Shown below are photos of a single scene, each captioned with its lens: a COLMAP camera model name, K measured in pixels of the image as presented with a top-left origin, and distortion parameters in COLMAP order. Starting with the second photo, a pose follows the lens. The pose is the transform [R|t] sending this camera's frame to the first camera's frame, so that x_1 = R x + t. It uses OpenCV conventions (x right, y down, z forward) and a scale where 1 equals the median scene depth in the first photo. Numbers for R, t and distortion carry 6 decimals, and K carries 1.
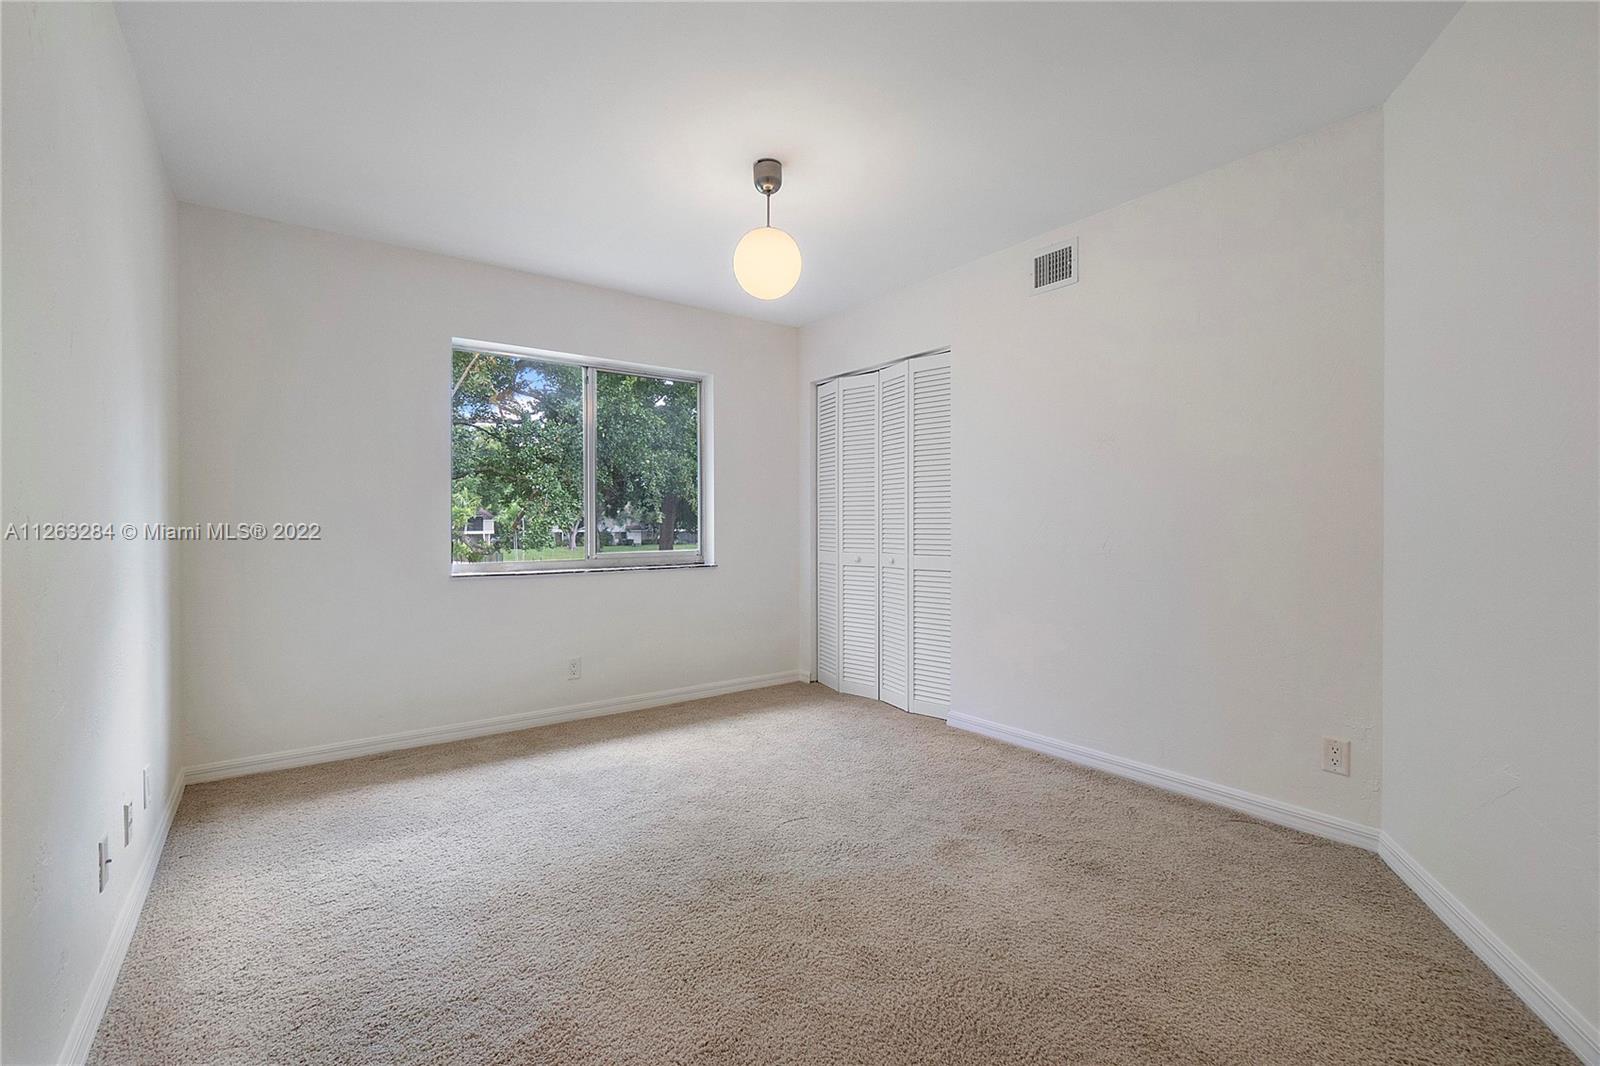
lens RADIAL K [[693.7, 0, 792.2], [0, 693.7, 527.3], [0, 0, 1]] dist [-0.006212, 0.001197]
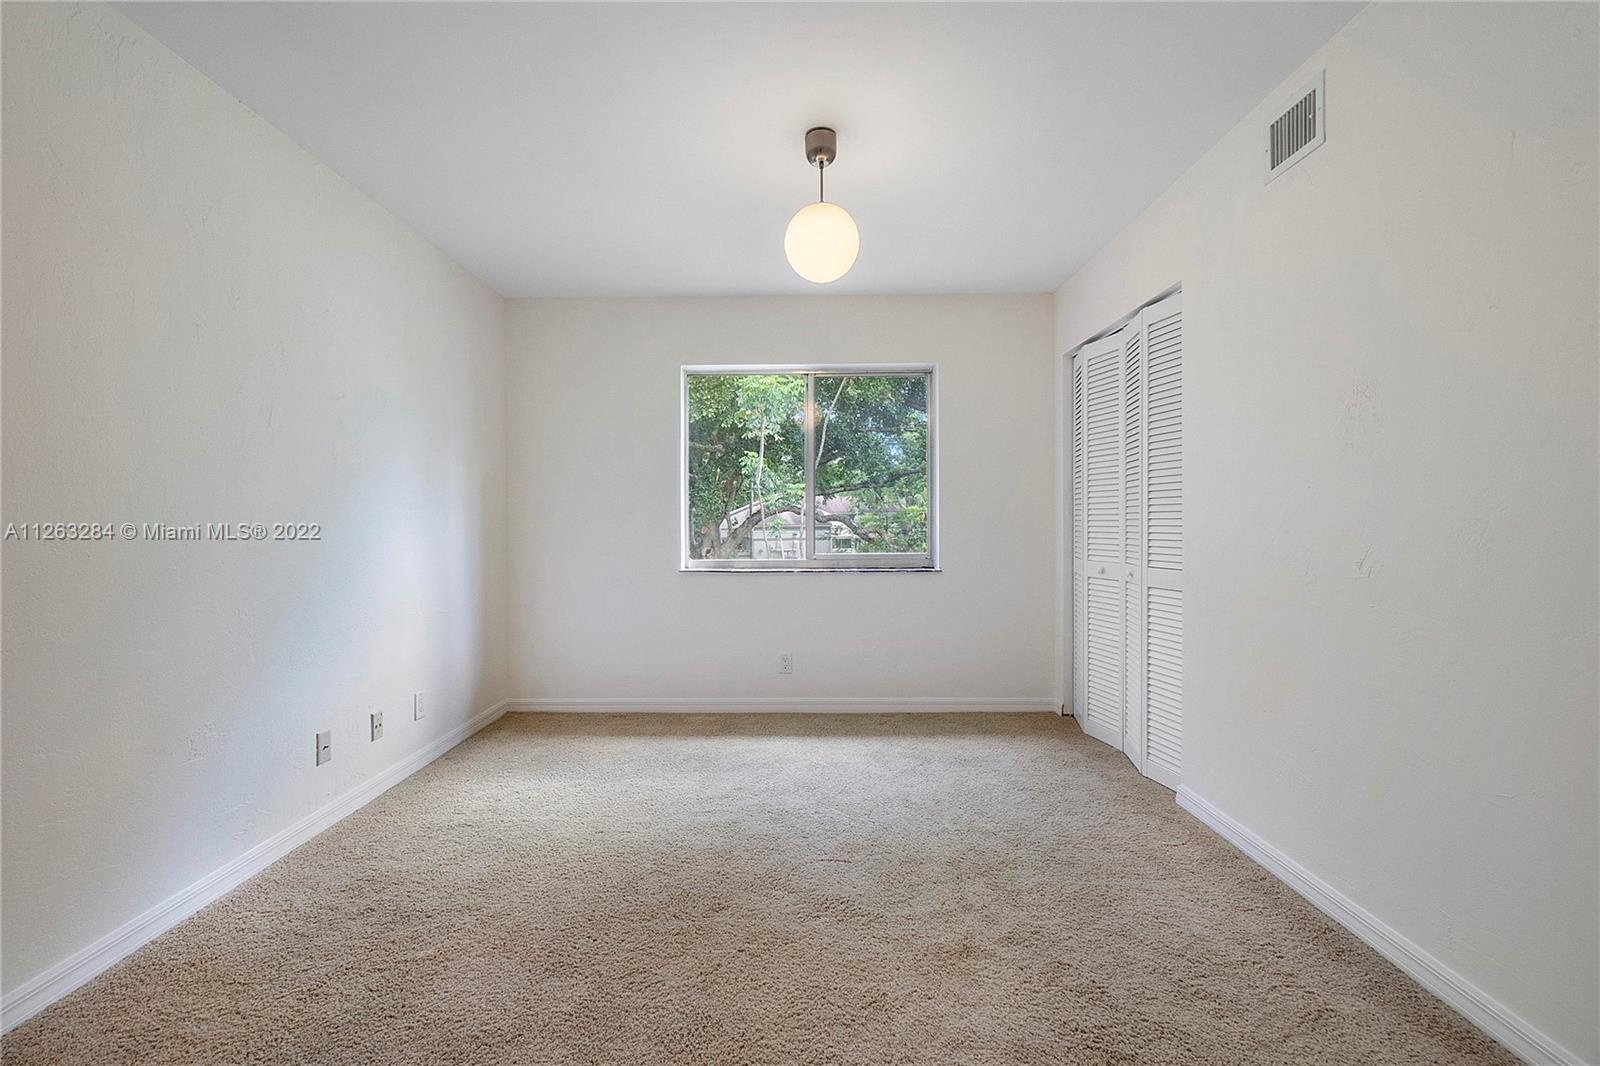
lens RADIAL K [[693.7, 0, 792.2], [0, 693.7, 527.3], [0, 0, 1]] dist [-0.006212, 0.001197]
pose [[0.793738, 0.003272, -0.608251, 0.400092], [-0.000256, 0.999987, 0.005045, -0.009596], [0.608260, -0.003849, 0.793729, 0.206686]]
